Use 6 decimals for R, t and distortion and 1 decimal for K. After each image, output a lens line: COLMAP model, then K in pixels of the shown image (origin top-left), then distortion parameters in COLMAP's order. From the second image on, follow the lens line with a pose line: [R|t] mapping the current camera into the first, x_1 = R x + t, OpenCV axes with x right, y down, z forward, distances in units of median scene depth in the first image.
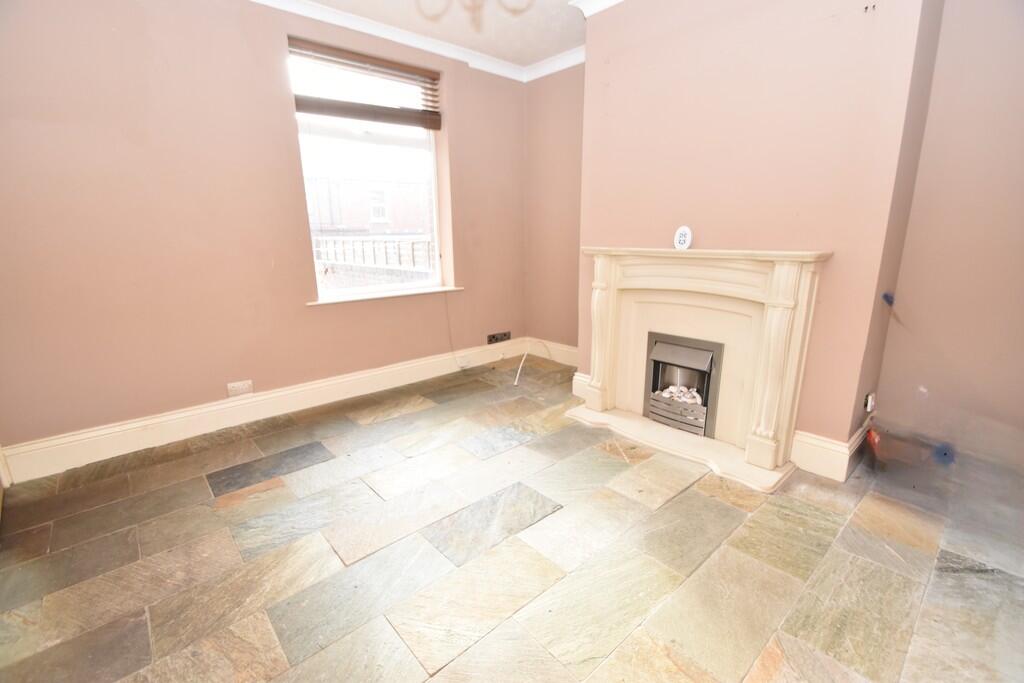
lens RADIAL K [[449.6, 0, 510.8], [0, 449.6, 347.4], [0, 0, 1]] dist [0.014000, -0.017723]
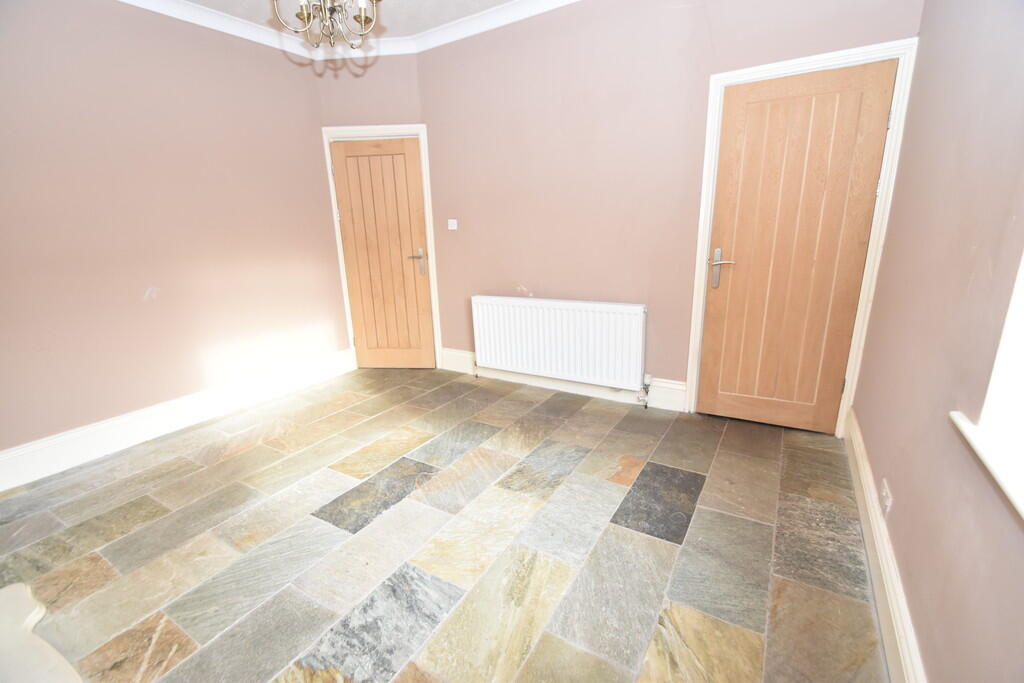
lens RADIAL K [[449.6, 0, 510.8], [0, 449.6, 347.4], [0, 0, 1]] dist [0.014000, -0.017723]
pose [[-0.956246, 0.117573, -0.267898, -0.068053], [-0.026423, 0.877245, 0.479314, -0.370525], [0.291367, 0.465421, -0.835756, 1.470027]]
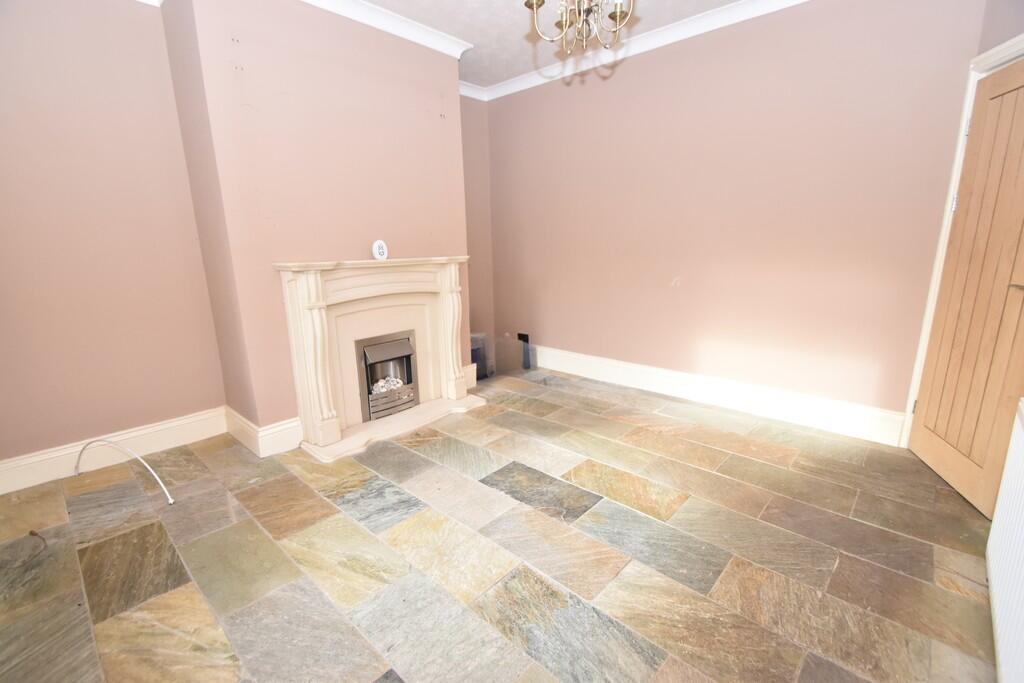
lens RADIAL K [[449.6, 0, 510.8], [0, 449.6, 347.4], [0, 0, 1]] dist [0.014000, -0.017723]
pose [[-0.094379, -0.216221, 0.971772, -0.845884], [0.263940, 0.935763, 0.233843, -0.193481], [-0.959910, 0.278560, -0.031247, 0.795782]]
